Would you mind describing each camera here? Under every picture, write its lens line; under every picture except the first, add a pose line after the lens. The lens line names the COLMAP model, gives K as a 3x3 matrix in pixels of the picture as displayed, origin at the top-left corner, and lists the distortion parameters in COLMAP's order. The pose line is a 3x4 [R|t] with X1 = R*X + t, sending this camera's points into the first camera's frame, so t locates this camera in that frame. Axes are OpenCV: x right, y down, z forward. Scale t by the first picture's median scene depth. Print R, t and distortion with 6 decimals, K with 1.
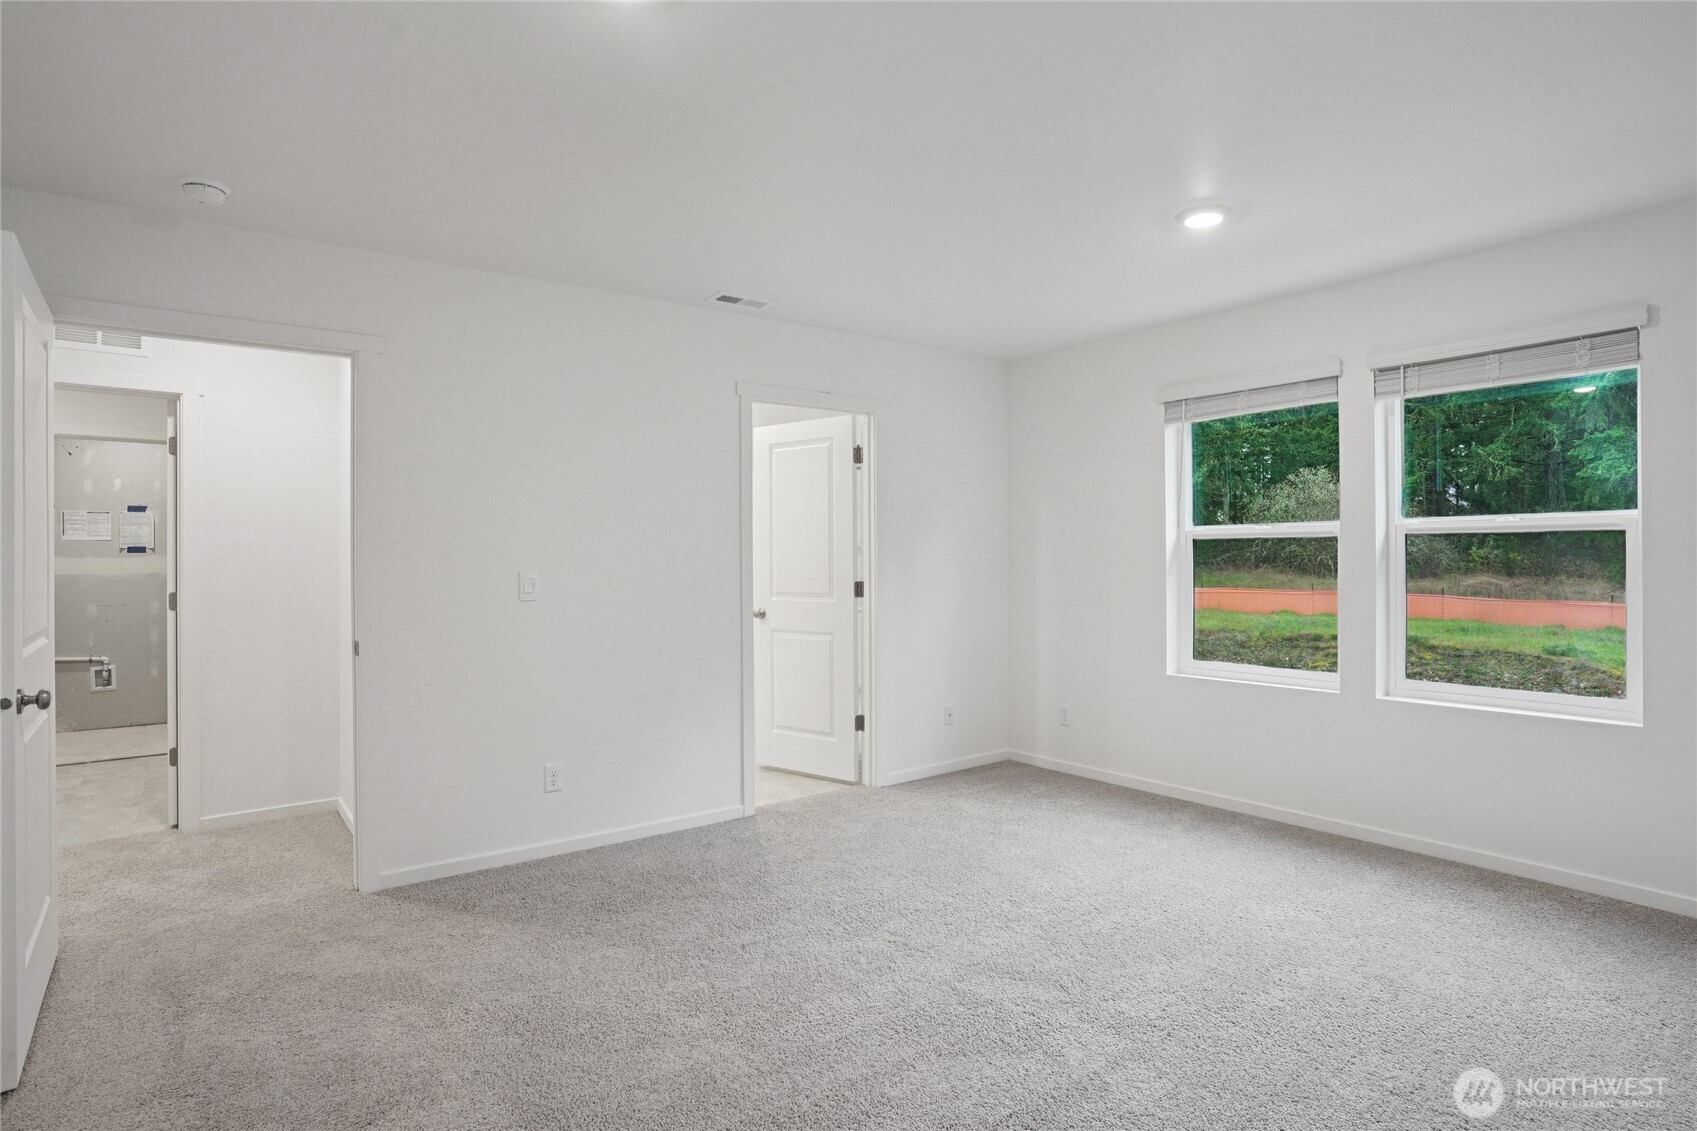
lens RADIAL K [[894.3, 0, 838.8], [0, 894.3, 561.5], [0, 0, 1]] dist [-0.046586, 0.010666]
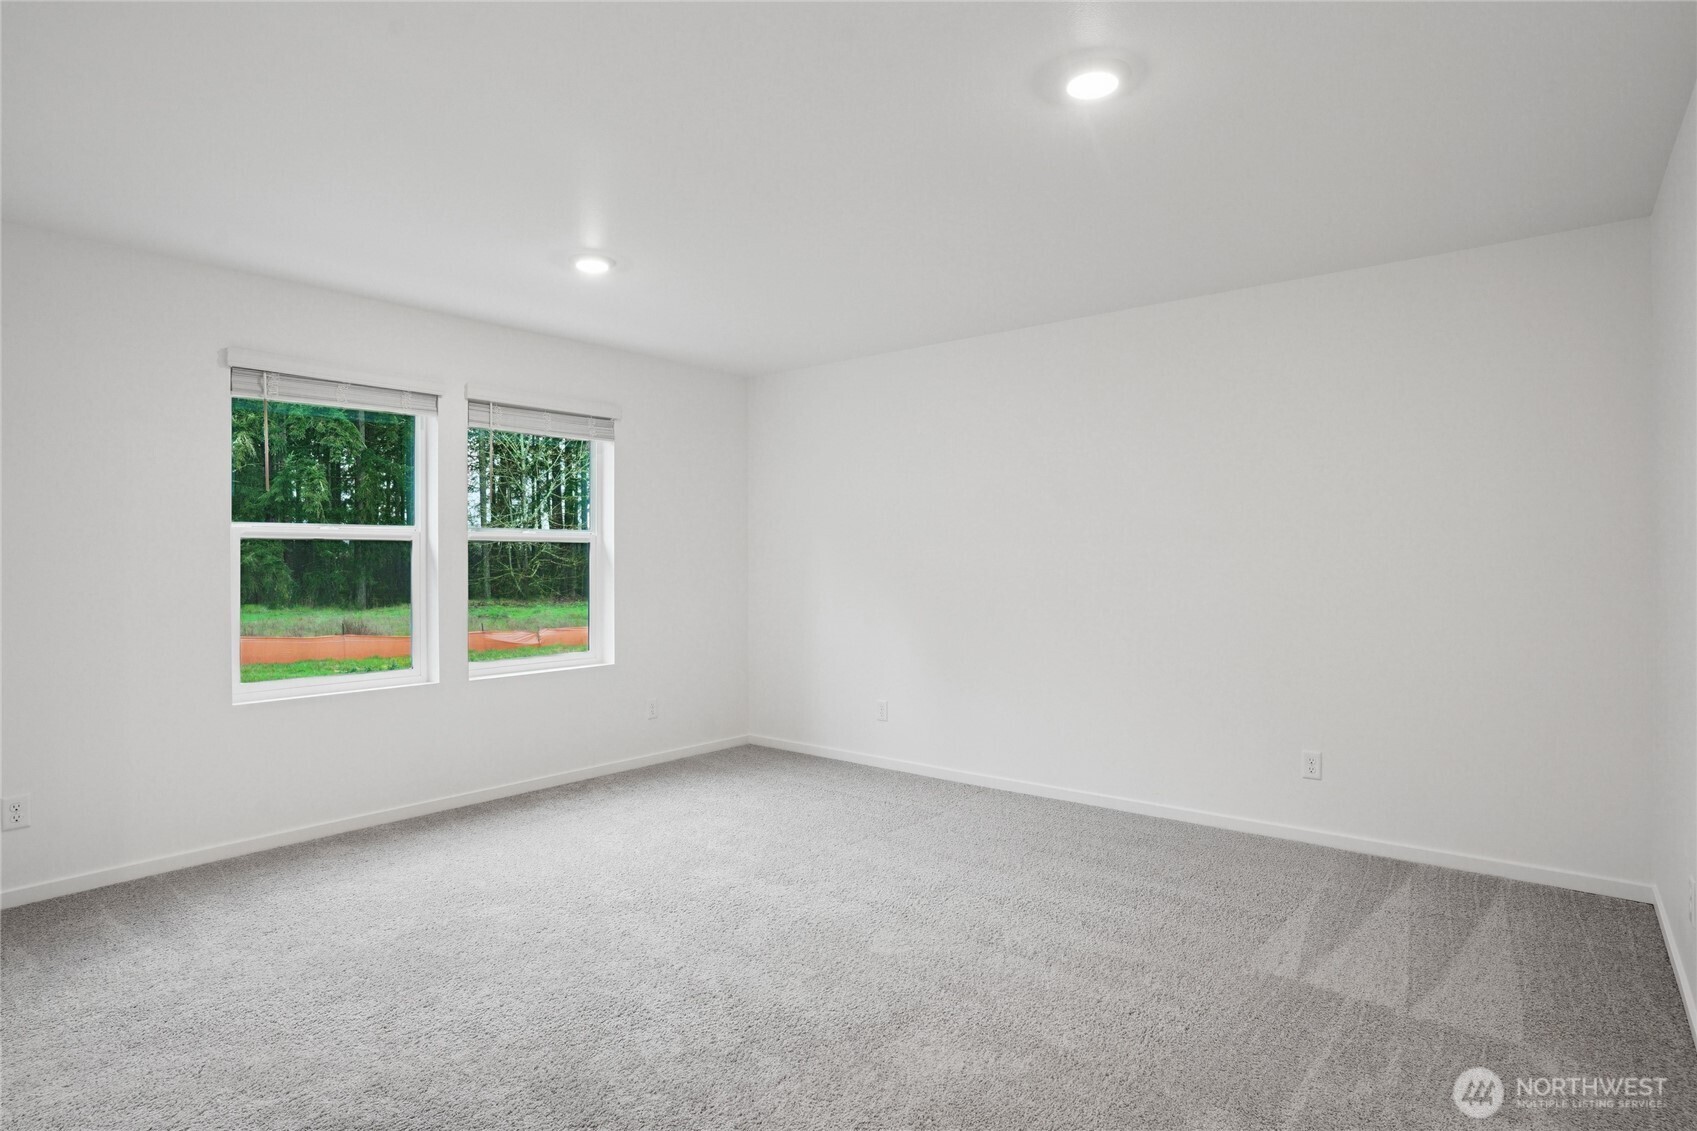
lens RADIAL K [[894.3, 0, 842.8], [0, 894.3, 563.0], [0, 0, 1]] dist [-0.046586, 0.010666]
pose [[-0.254520, 0.002796, 0.967064, -0.613094], [0.011203, 0.999937, 0.000057, 0.004752], [-0.967003, 0.010848, -0.254535, 0.767485]]
